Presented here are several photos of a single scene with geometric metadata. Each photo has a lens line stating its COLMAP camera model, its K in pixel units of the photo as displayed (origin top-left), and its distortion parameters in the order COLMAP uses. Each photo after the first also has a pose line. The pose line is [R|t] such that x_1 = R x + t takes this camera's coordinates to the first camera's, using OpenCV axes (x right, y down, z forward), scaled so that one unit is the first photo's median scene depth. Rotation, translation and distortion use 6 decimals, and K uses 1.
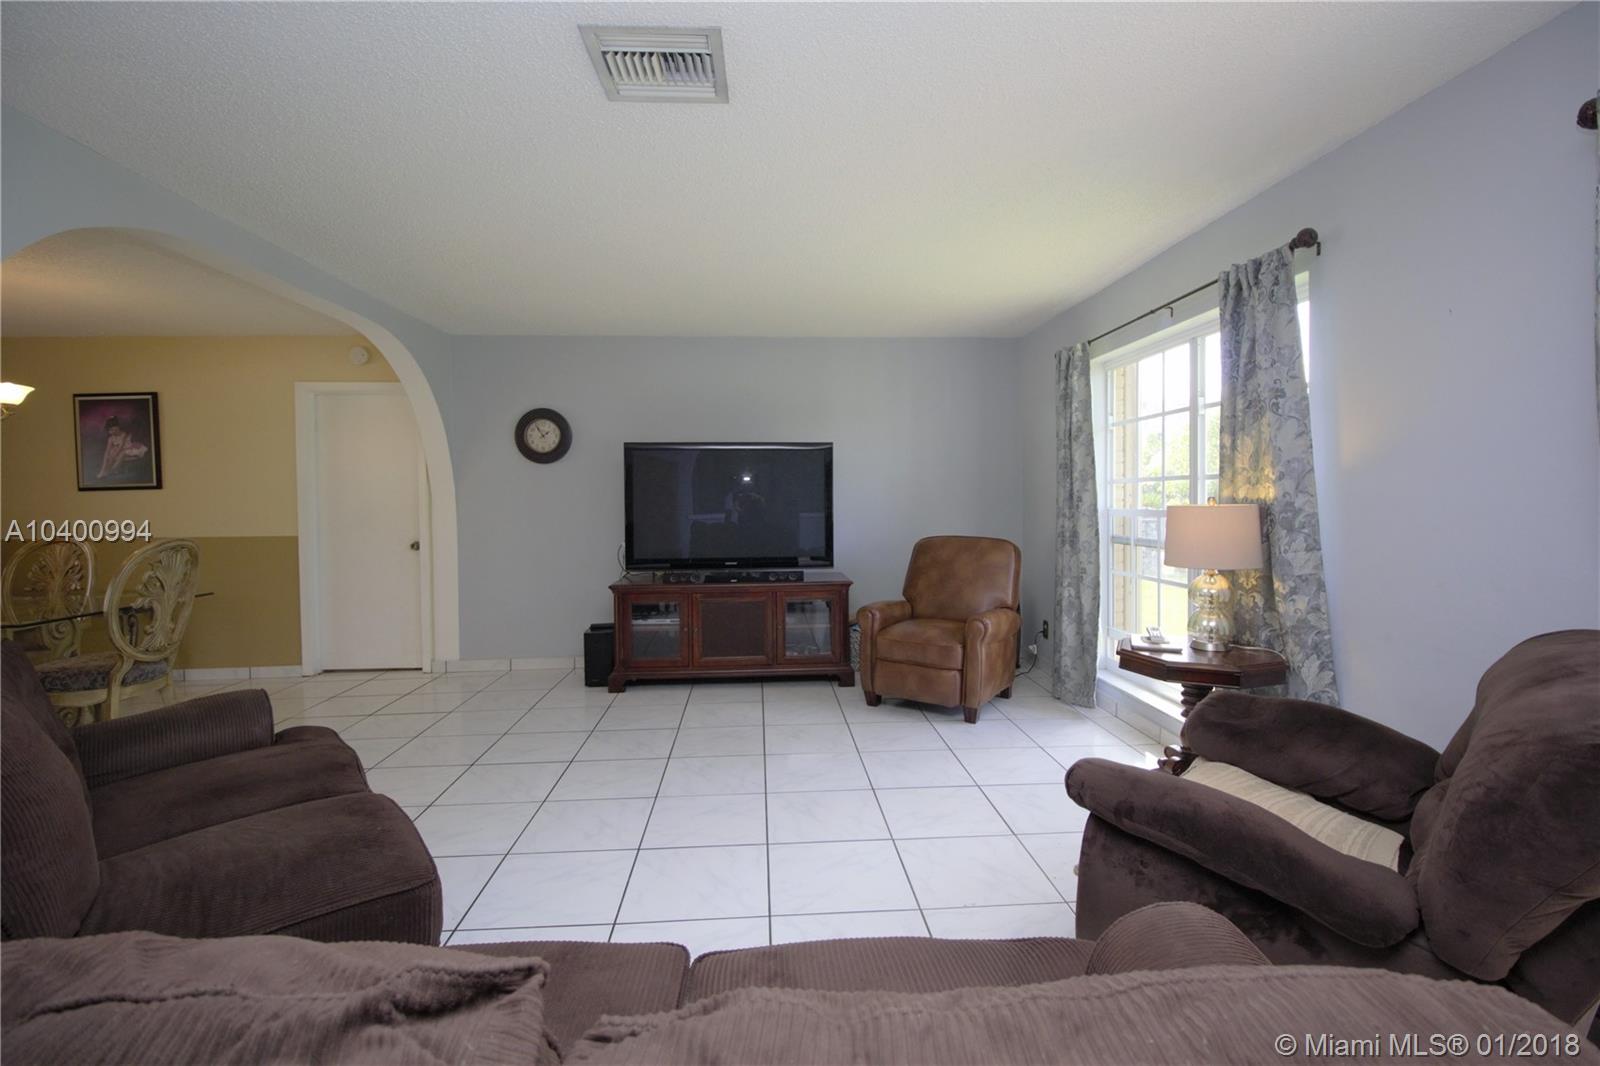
lens RADIAL K [[739.7, 0, 810.9], [0, 739.7, 516.5], [0, 0, 1]] dist [0.003312, -0.016007]
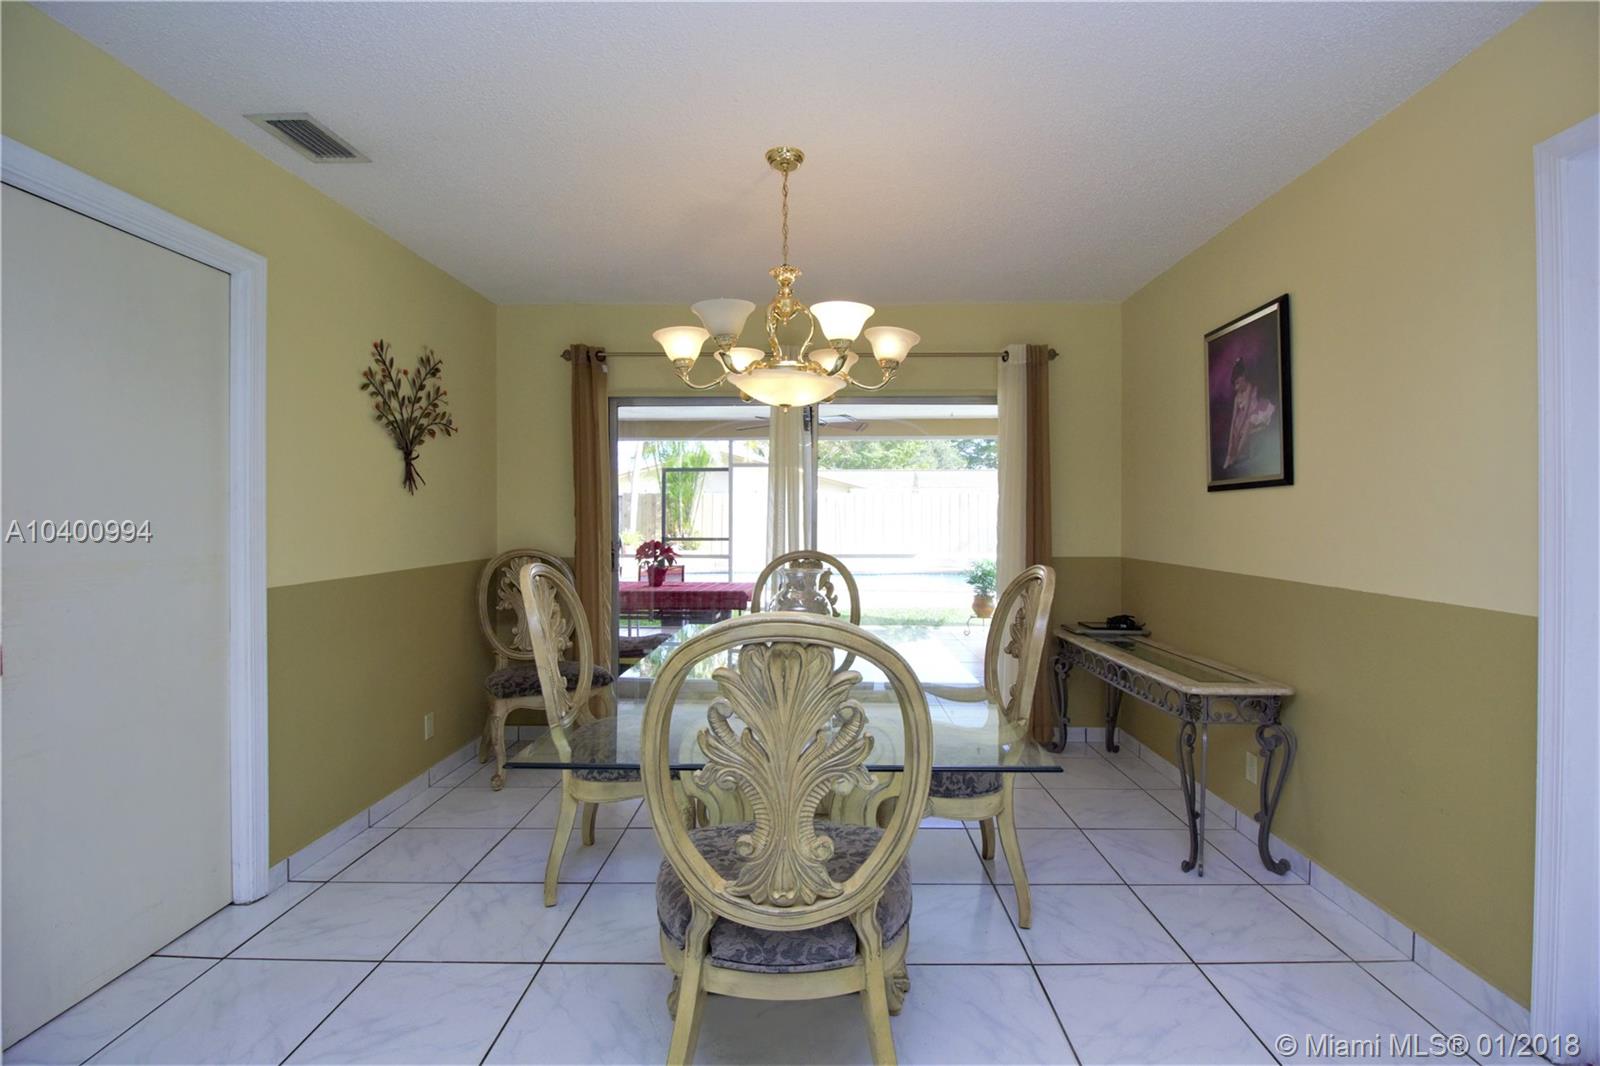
lens RADIAL K [[739.7, 0, 810.9], [0, 739.7, 516.5], [0, 0, 1]] dist [0.003312, -0.016007]
pose [[-0.081541, 0.015363, -0.996552, -0.393398], [-0.024362, 0.999552, 0.017403, -0.018375], [0.996372, 0.025697, -0.081130, 0.800310]]
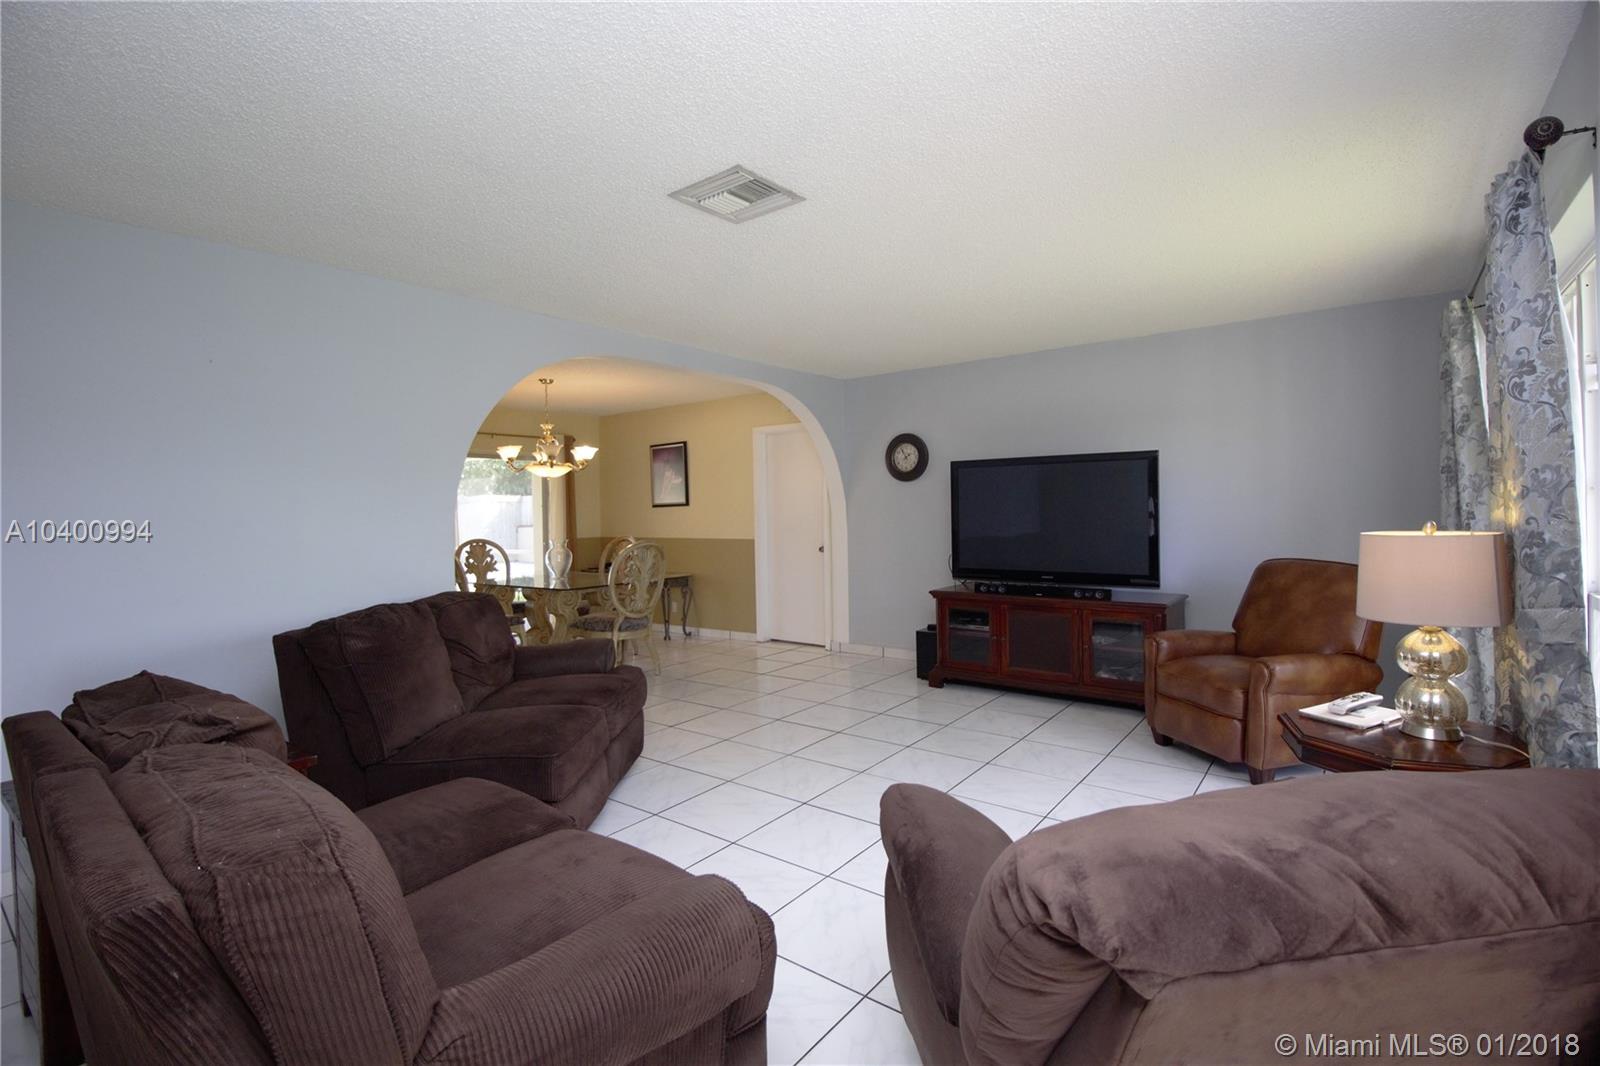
lens RADIAL K [[739.7, 0, 810.9], [0, 739.7, 516.5], [0, 0, 1]] dist [0.003312, -0.016007]
pose [[0.747531, 0.003513, -0.664218, 0.340948], [-0.006284, 0.999979, -0.001783, -0.015962], [0.664198, 0.005507, 0.747537, 0.044154]]
